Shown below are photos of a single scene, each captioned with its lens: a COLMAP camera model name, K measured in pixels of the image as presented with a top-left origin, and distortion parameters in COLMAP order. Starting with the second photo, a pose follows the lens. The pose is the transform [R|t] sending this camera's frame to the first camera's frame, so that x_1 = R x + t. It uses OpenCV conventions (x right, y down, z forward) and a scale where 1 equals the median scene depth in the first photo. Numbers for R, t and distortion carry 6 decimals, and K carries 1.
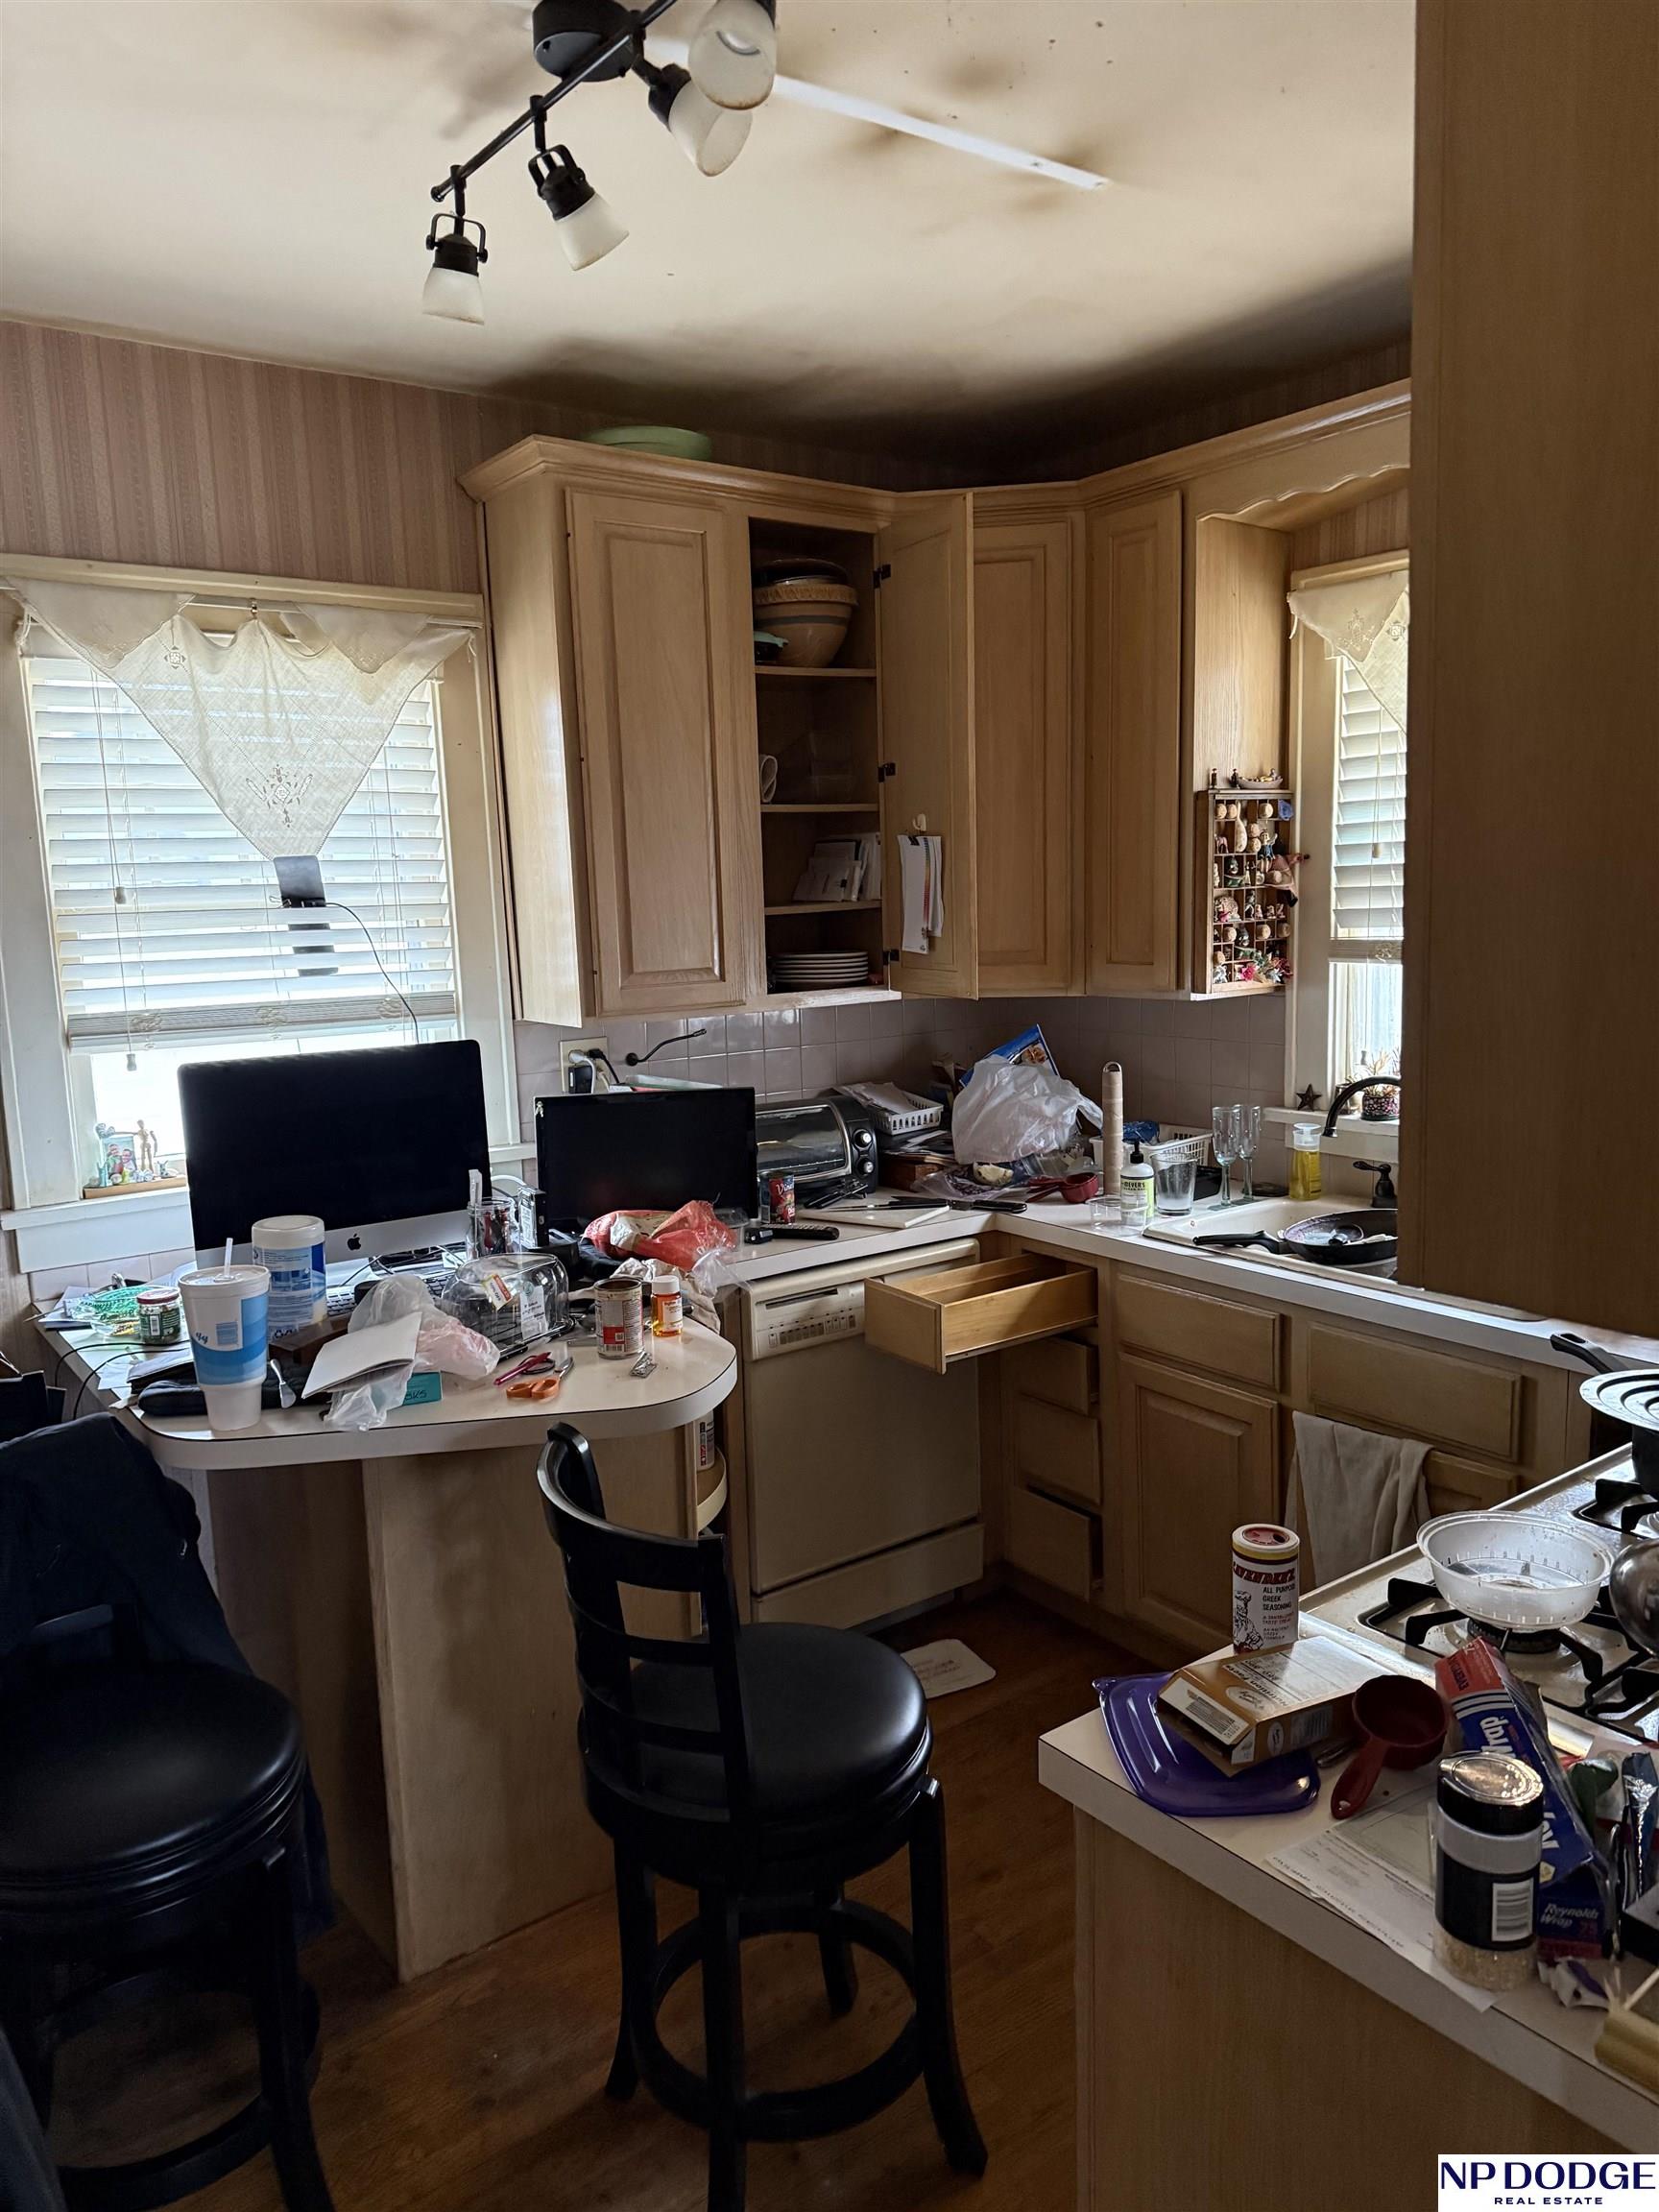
lens RADIAL K [[1590.3, 0, 829.5], [0, 1590.3, 1106.0], [0, 0, 1]] dist [0.130648, -0.209136]
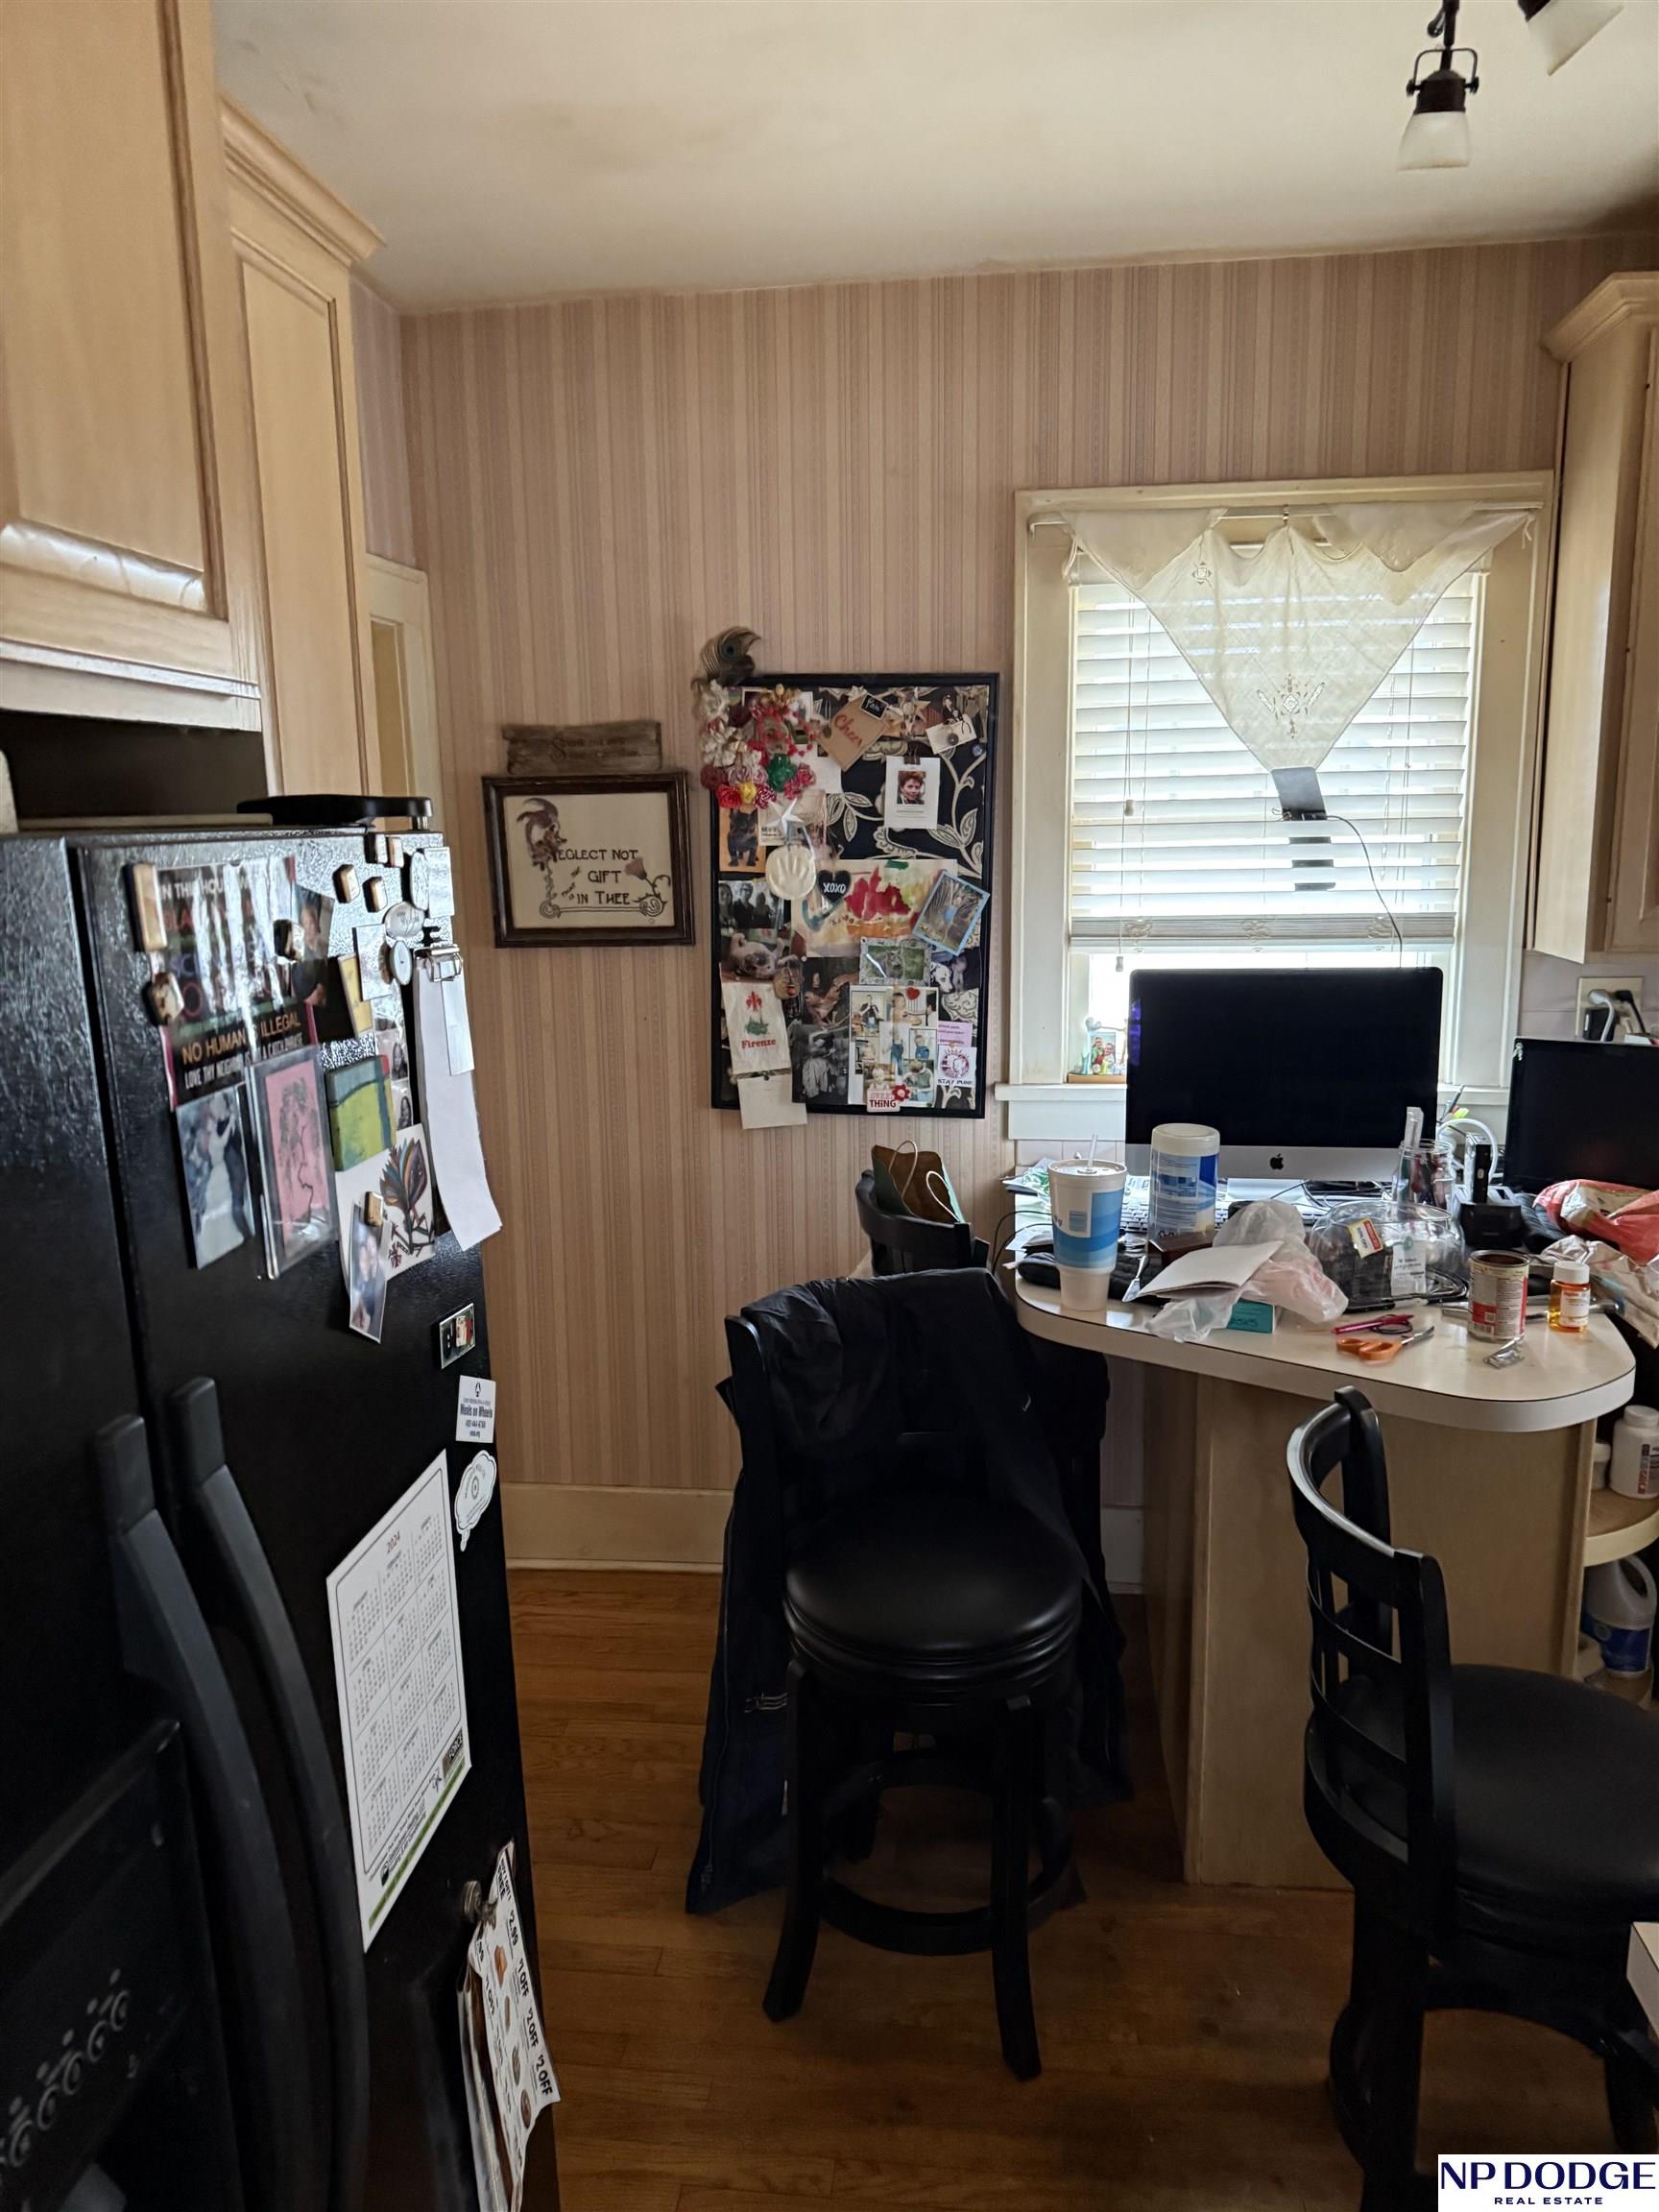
lens RADIAL K [[1577.6, 0, 829.9], [0, 1577.6, 1114.0], [0, 0, 1]] dist [0.078283, -0.119442]
pose [[0.702931, 0.147069, -0.695887, 0.188300], [-0.104393, 0.989126, 0.103592, -0.017169], [0.703556, -0.000172, 0.710640, 0.112015]]
